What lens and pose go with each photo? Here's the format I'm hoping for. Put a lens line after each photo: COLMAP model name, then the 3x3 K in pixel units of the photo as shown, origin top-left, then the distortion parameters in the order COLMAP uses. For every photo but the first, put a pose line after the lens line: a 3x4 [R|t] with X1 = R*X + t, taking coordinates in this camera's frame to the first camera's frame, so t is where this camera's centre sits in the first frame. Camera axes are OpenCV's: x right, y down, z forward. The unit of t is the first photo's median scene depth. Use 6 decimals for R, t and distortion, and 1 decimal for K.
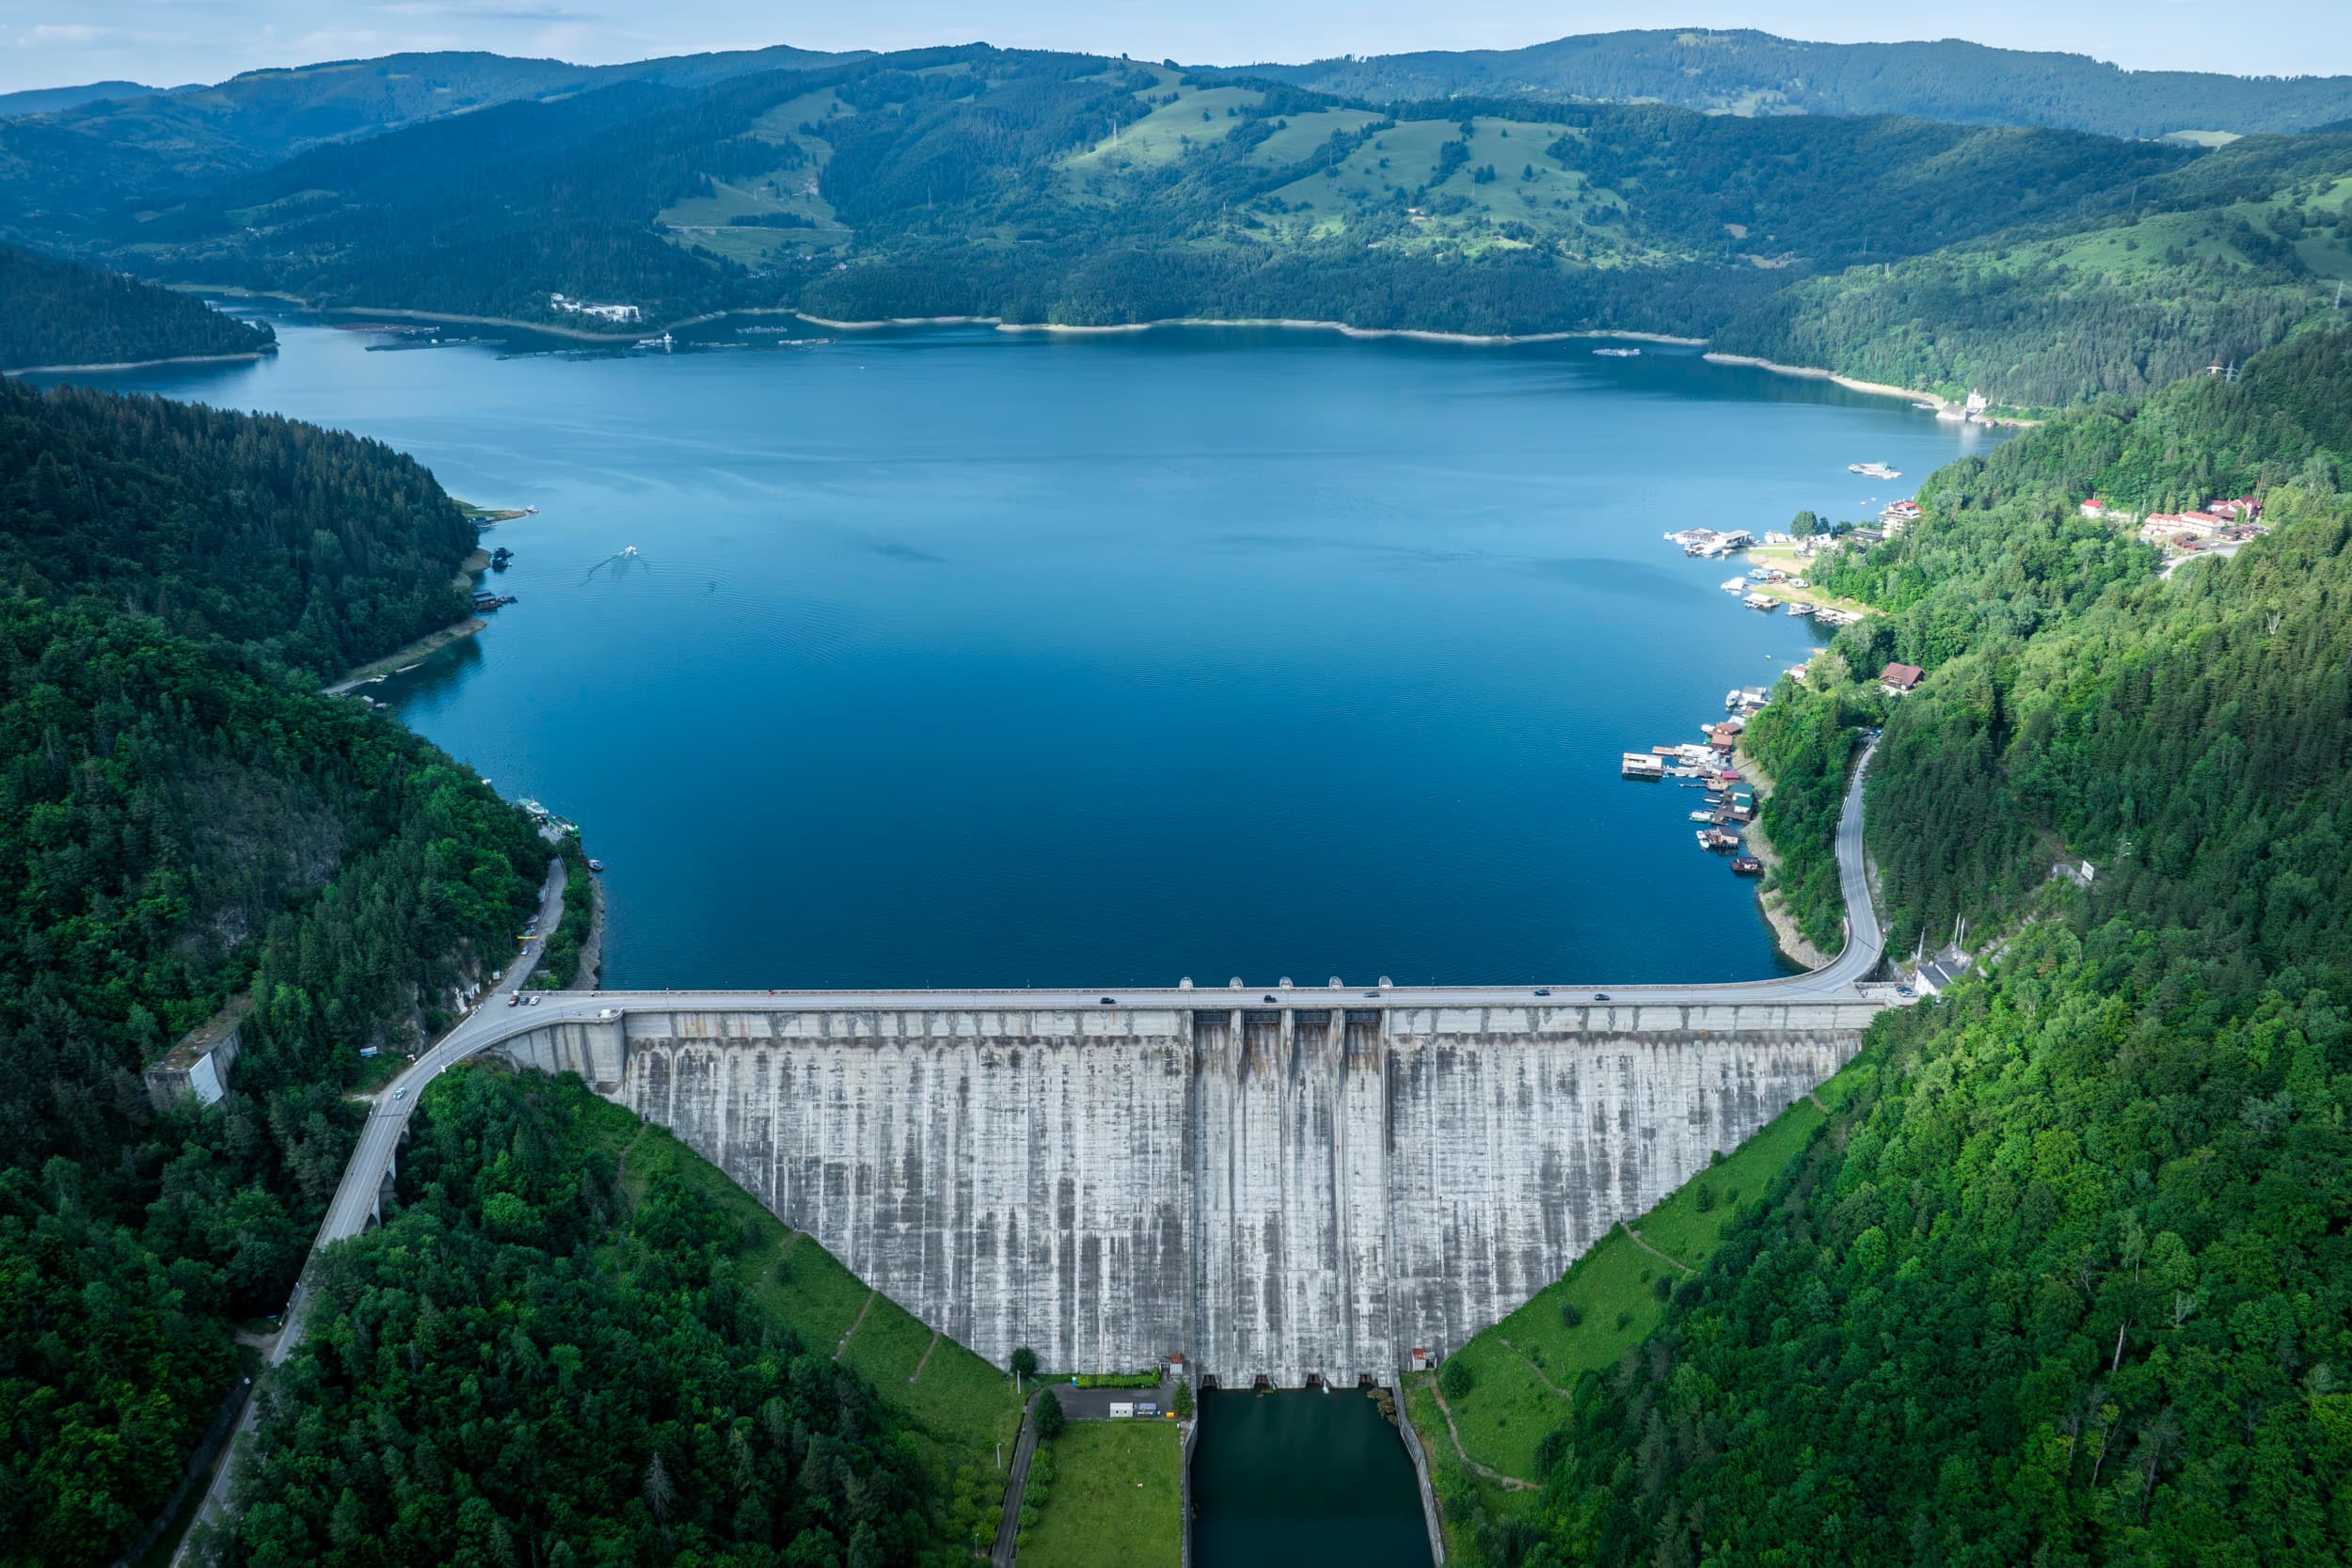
lens RADIAL K [[1840.7, 0, 1176.0], [0, 1840.7, 784.0], [0, 0, 1]] dist [-0.026511, 0.003848]
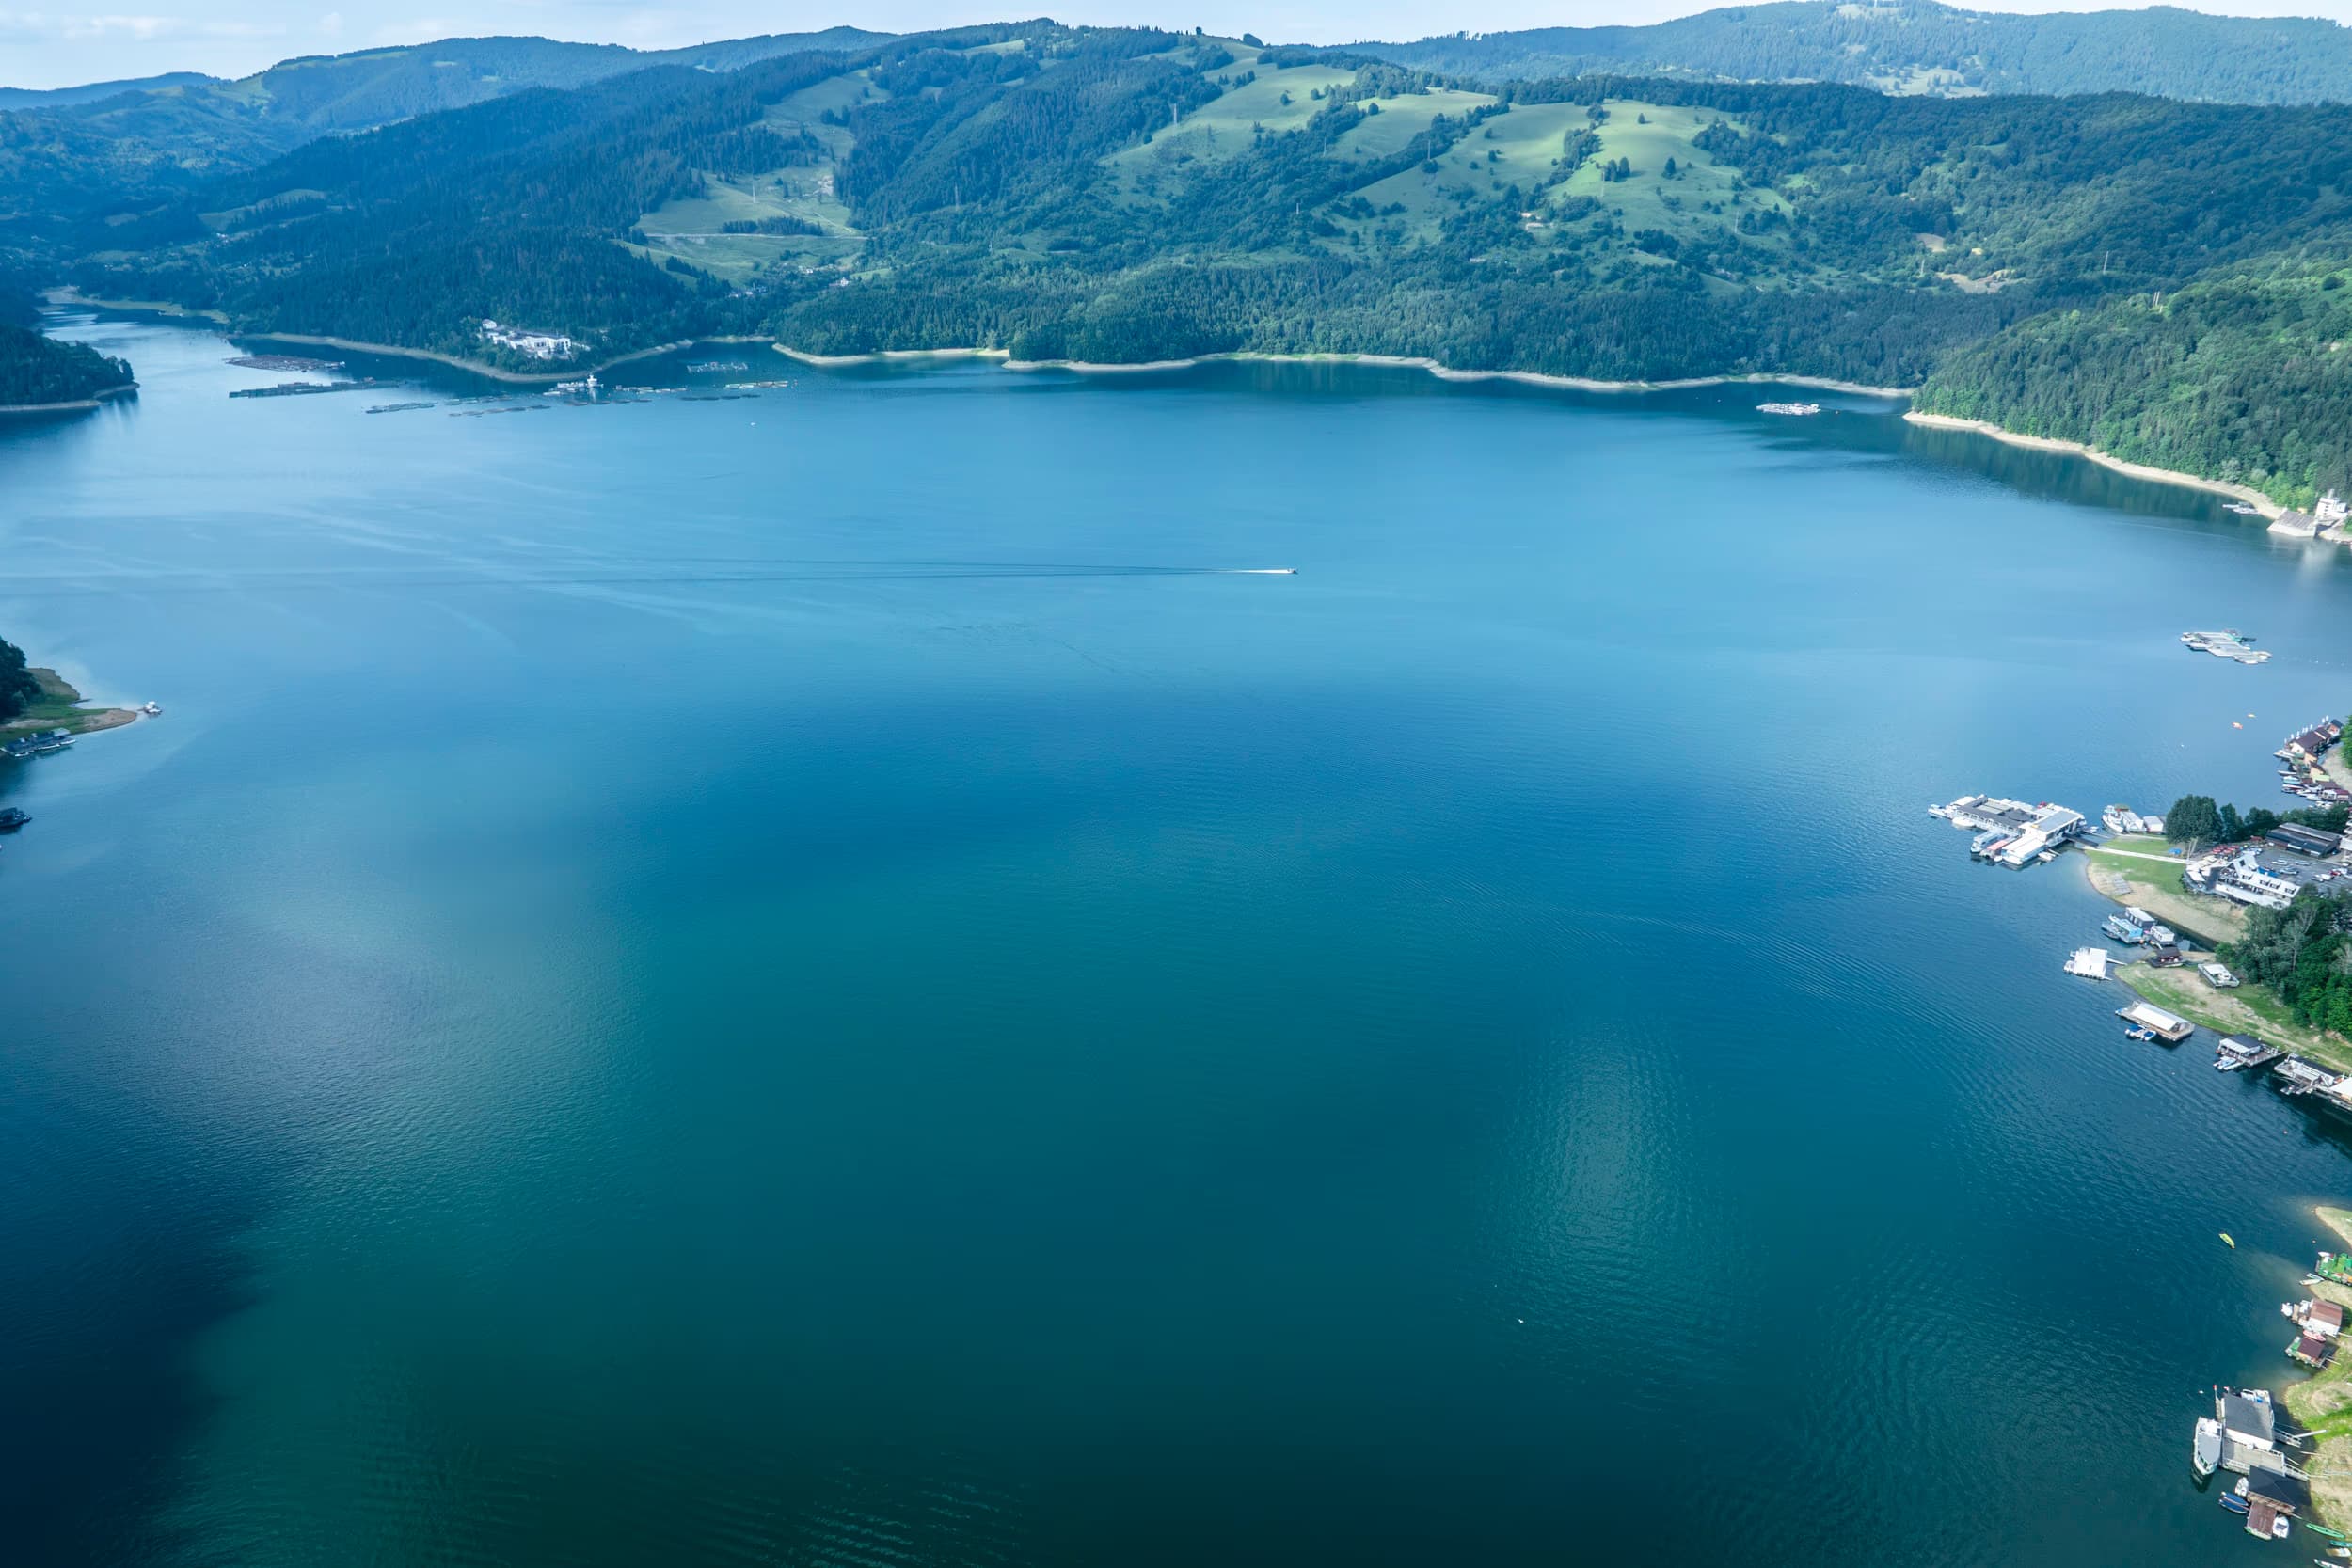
lens RADIAL K [[1675.2, 0, 1171.1], [0, 1675.2, 814.8], [0, 0, 1]] dist [-0.046804, 0.033347]
pose [[0.996932, 0.025527, -0.073996, 0.031492], [-0.021491, 0.998264, 0.054830, -0.080392], [0.075267, -0.053071, 0.995750, 0.228366]]
